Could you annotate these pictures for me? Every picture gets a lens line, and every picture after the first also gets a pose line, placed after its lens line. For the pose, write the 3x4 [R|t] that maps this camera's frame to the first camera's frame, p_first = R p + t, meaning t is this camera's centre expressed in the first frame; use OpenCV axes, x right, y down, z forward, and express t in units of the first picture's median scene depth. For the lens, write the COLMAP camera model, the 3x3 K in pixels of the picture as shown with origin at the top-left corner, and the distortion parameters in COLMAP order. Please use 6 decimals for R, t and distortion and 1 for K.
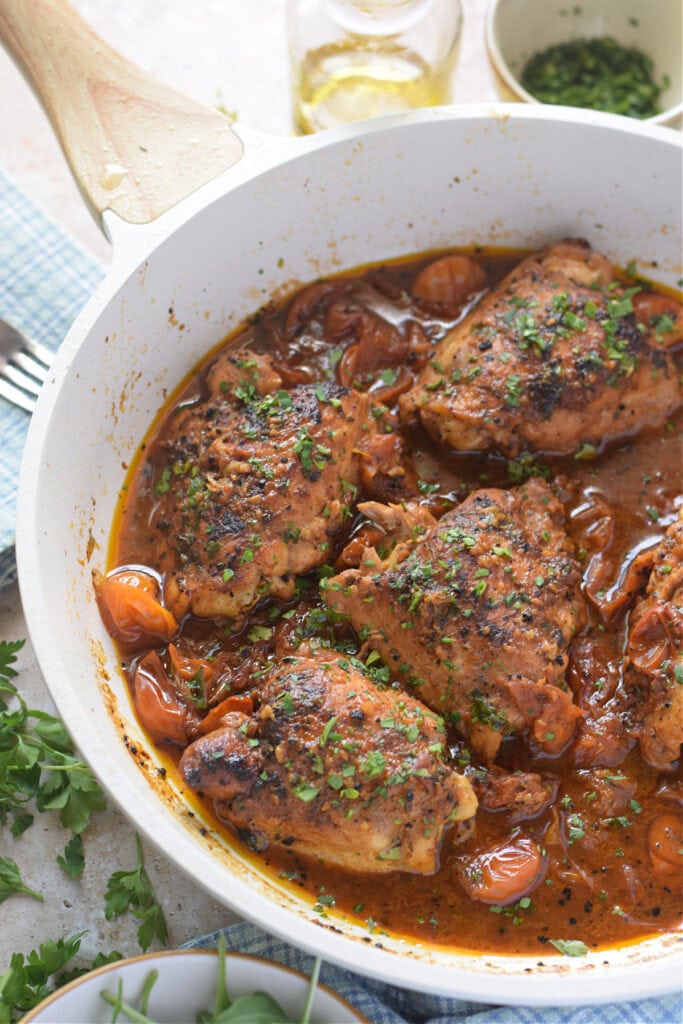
lens RADIAL K [[2454.7, 0, 339.0], [0, 2454.7, 507.4], [0, 0, 1]] dist [-0.118886, 0.000000]
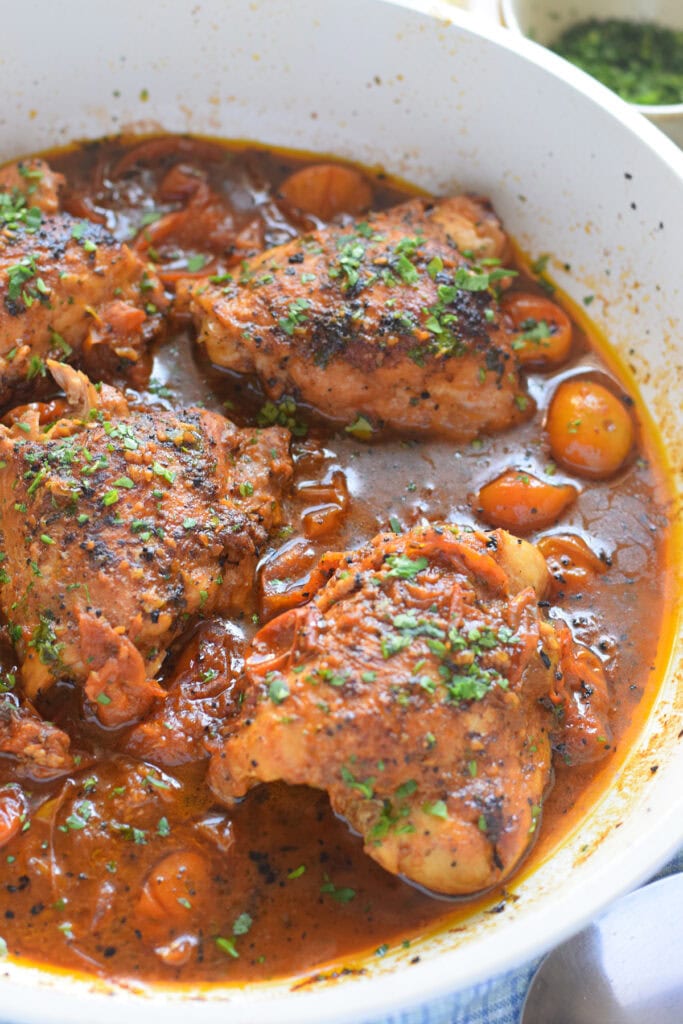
lens RADIAL K [[2454.7, 0, 341.6], [0, 2454.7, 509.6], [0, 0, 1]] dist [-0.118886, 0.000000]
pose [[0.893885, 0.387367, -0.225649, 0.296850], [-0.403742, 0.914392, -0.029663, 0.028995], [0.194841, 0.117619, 0.973757, 0.230110]]
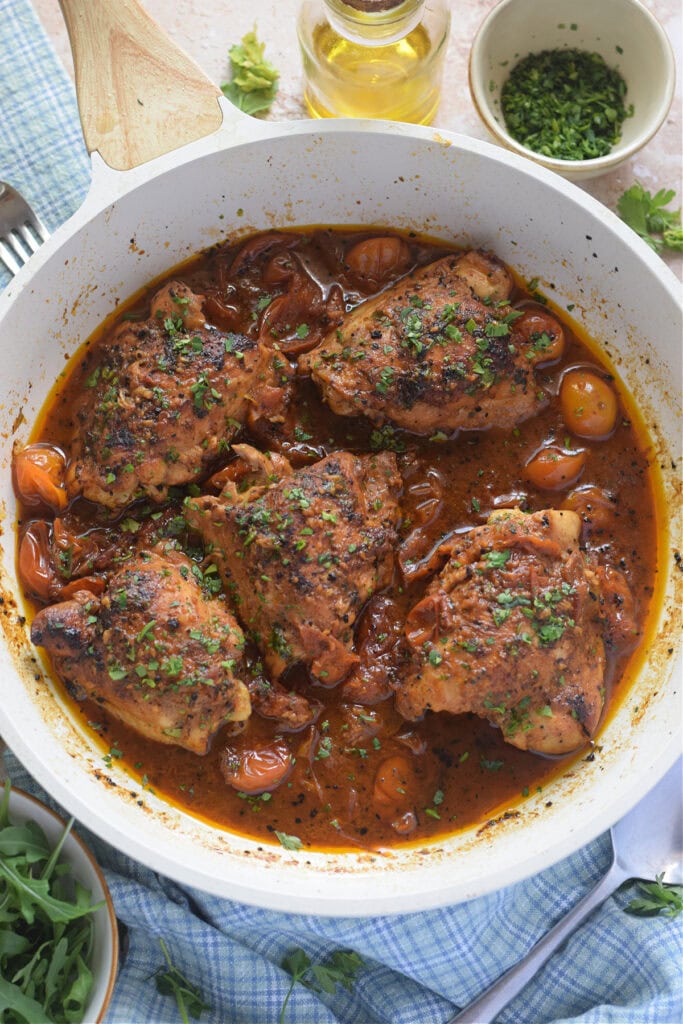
lens RADIAL K [[2454.7, 0, 338.4], [0, 2454.7, 513.4], [0, 0, 1]] dist [-0.118886, 0.000000]
pose [[0.961417, 0.260201, -0.089286, 0.176588], [-0.233009, 0.942778, 0.238487, -0.272646], [0.146231, -0.208481, 0.967033, -0.184667]]
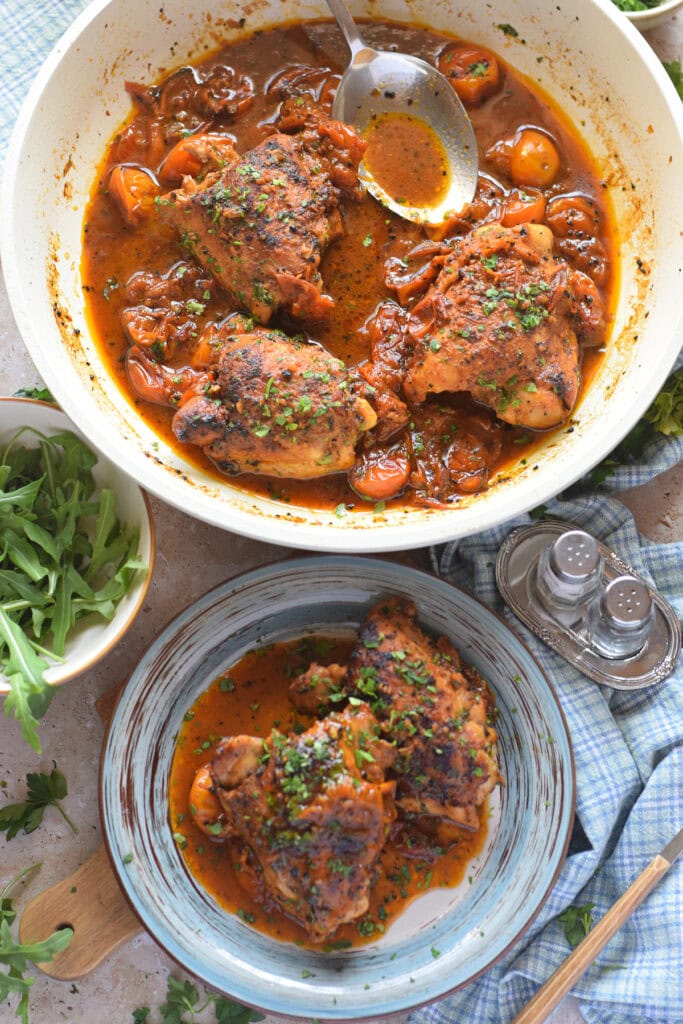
lens RADIAL K [[2454.7, 0, 345.2], [0, 2454.7, 506.3], [0, 0, 1]] dist [-0.118886, 0.000000]
pose [[0.970083, 0.225981, -0.088724, 0.228616], [-0.202348, 0.954551, 0.218831, -0.140477], [0.134143, -0.194331, 0.971721, -0.413336]]
